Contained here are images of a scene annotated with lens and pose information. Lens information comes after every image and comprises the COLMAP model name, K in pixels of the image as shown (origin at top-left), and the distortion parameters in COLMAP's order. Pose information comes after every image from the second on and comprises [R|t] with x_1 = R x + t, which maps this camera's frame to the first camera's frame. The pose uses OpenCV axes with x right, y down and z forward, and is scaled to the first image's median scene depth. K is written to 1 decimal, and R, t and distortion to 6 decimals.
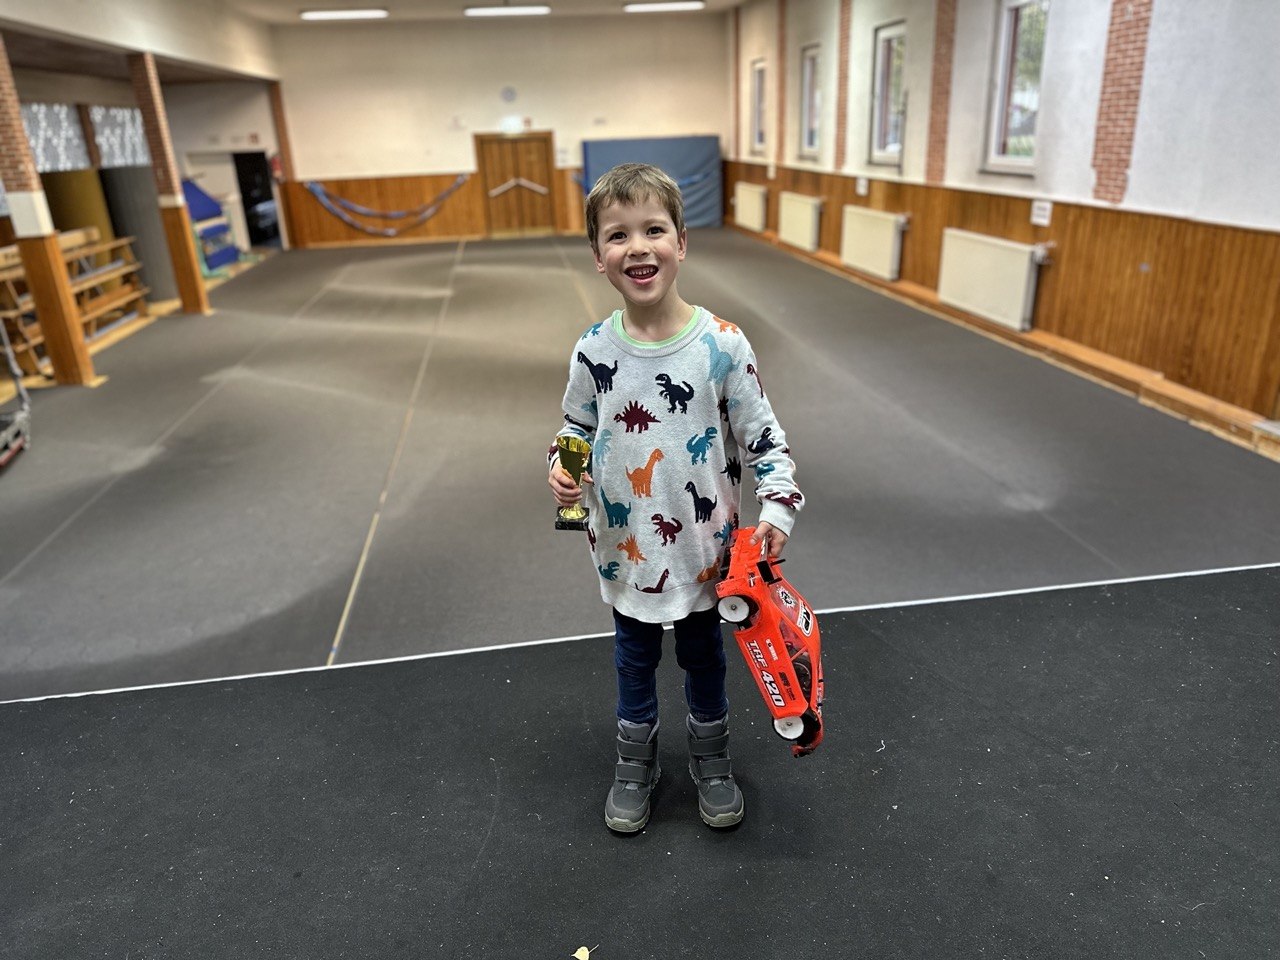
lens RADIAL K [[904.7, 0, 640.9], [0, 904.7, 485.6], [0, 0, 1]] dist [0.003470, -0.009910]
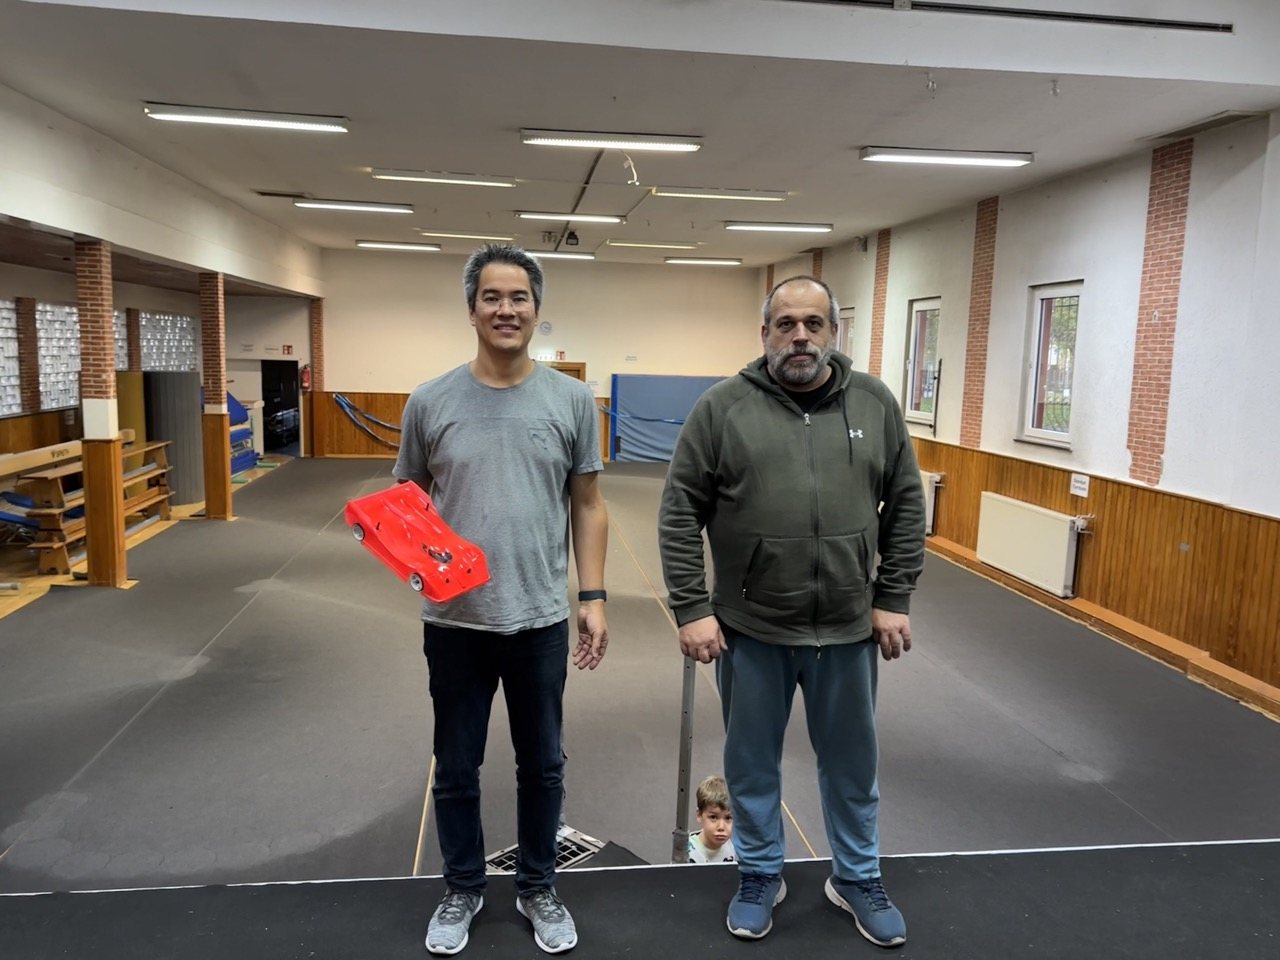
lens RADIAL K [[994.5, 0, 640.0], [0, 994.5, 480.0], [0, 0, 1]] dist [0.034874, -0.053622]
pose [[0.997622, 0.068856, 0.002863, -0.068220], [-0.066062, 0.967320, -0.244801, 0.005680], [-0.019626, 0.244030, 0.969569, -0.108390]]
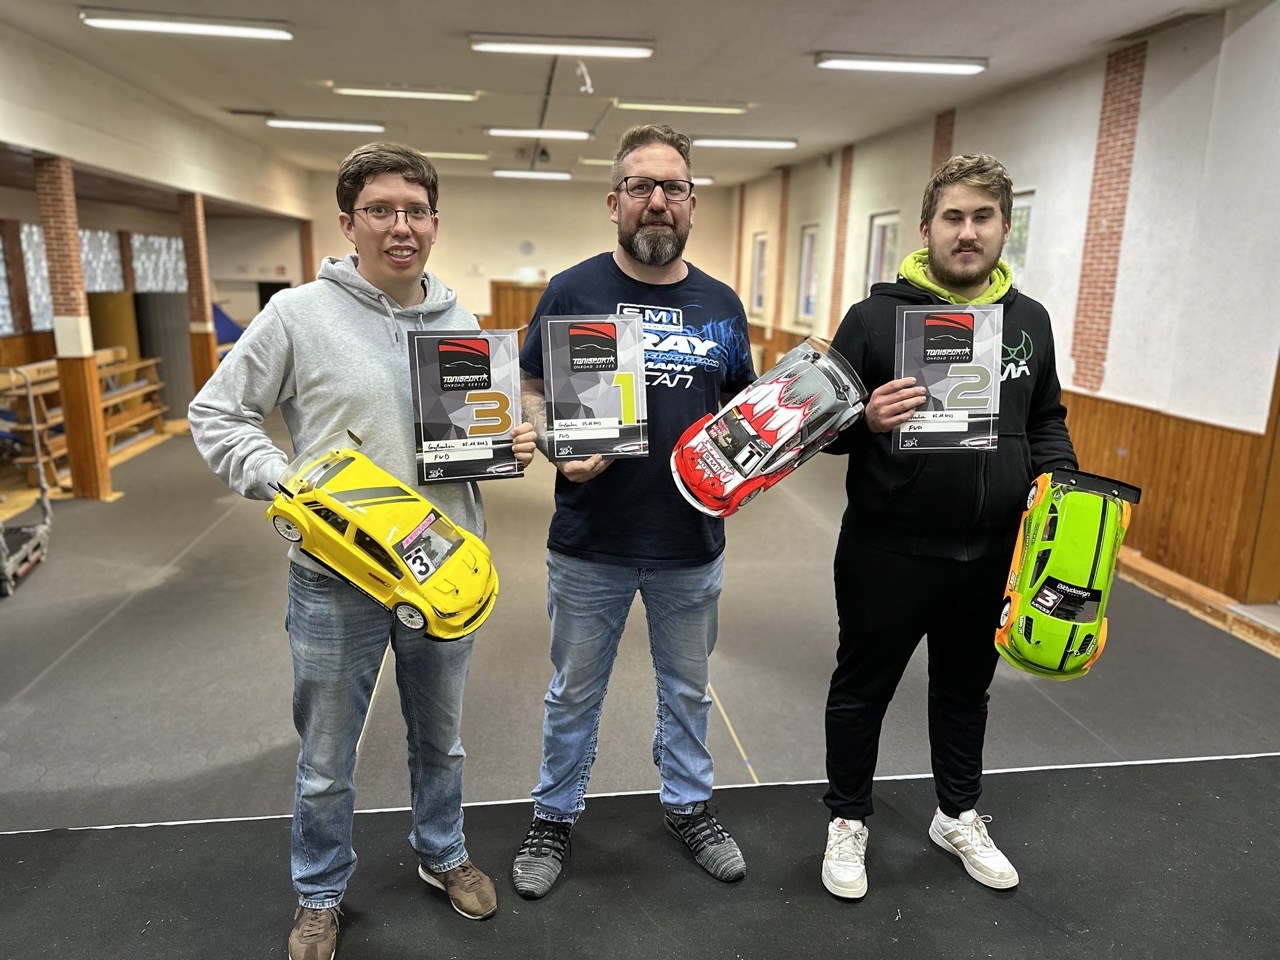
lens RADIAL K [[901.3, 0, 644.3], [0, 901.3, 485.6], [0, 0, 1]] dist [0.025784, -0.041368]
pose [[0.998102, 0.058683, 0.018695, -0.023971], [-0.055316, 0.987609, -0.146860, -0.011914], [-0.027082, 0.145547, 0.988981, -0.037691]]
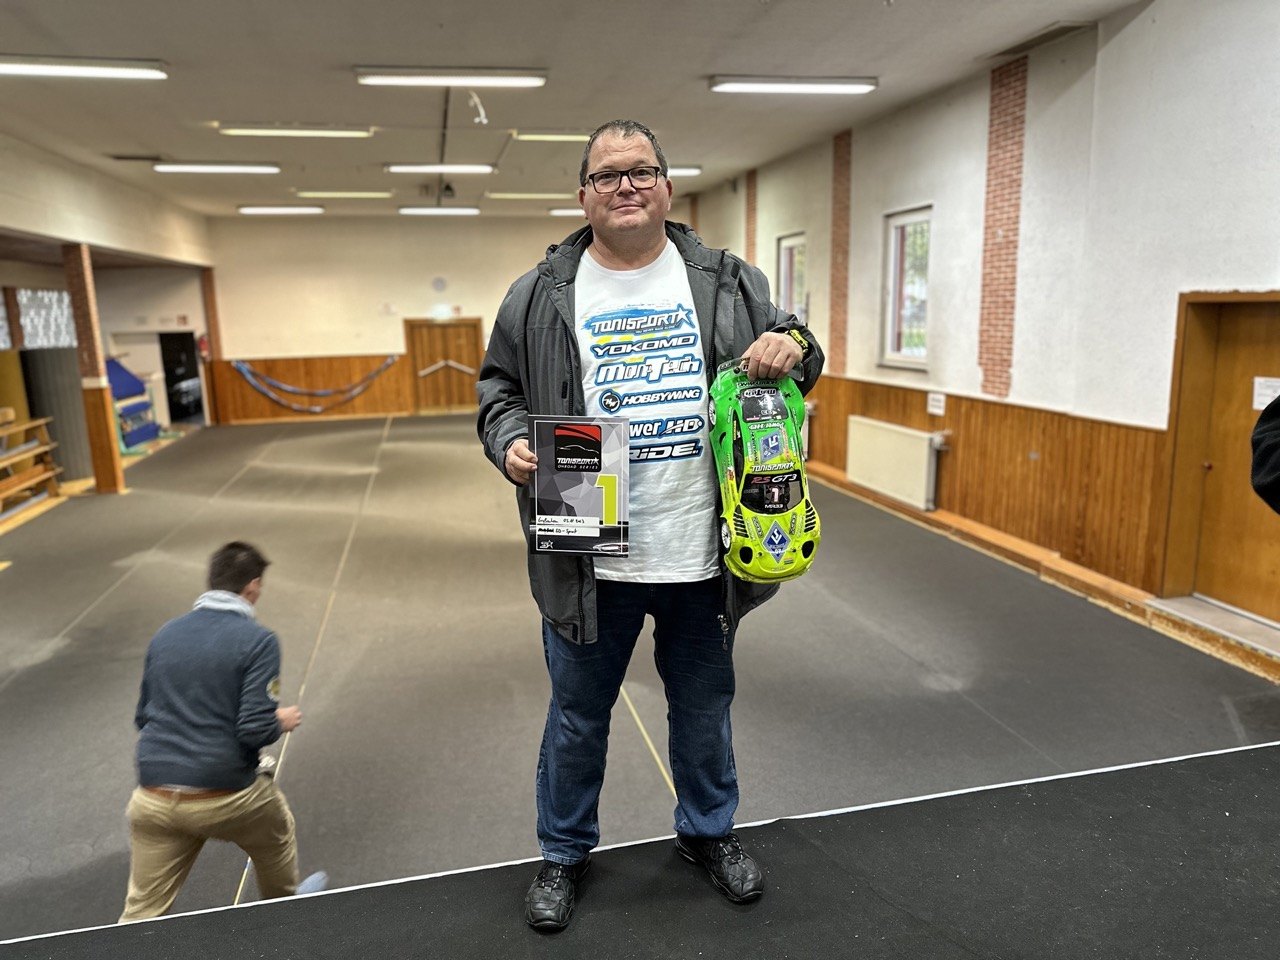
lens RADIAL K [[901.3, 0, 644.3], [0, 901.3, 485.6], [0, 0, 1]] dist [0.025784, -0.041368]
pose [[0.995965, -0.002517, 0.089707, -0.006611], [0.018759, 0.983364, -0.180675, -0.016523], [-0.087760, 0.181629, 0.979443, -0.016897]]
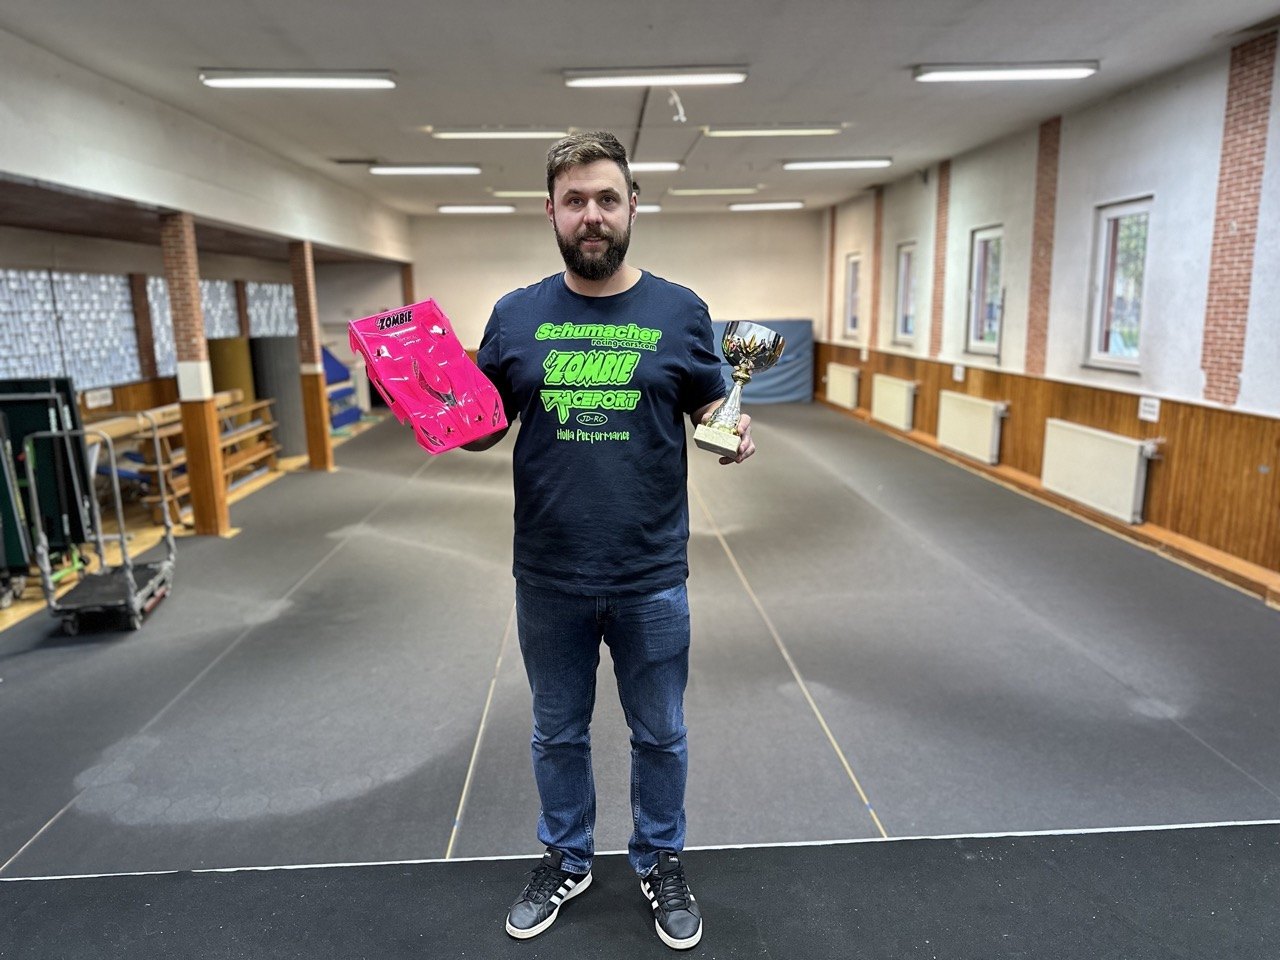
lens RADIAL K [[904.7, 0, 640.9], [0, 904.7, 485.6], [0, 0, 1]] dist [0.003470, -0.009910]
pose [[0.995432, 0.039516, -0.086913, -0.034547], [-0.054043, 0.983659, -0.171739, -0.014903], [0.078707, 0.175652, 0.981301, -0.023086]]
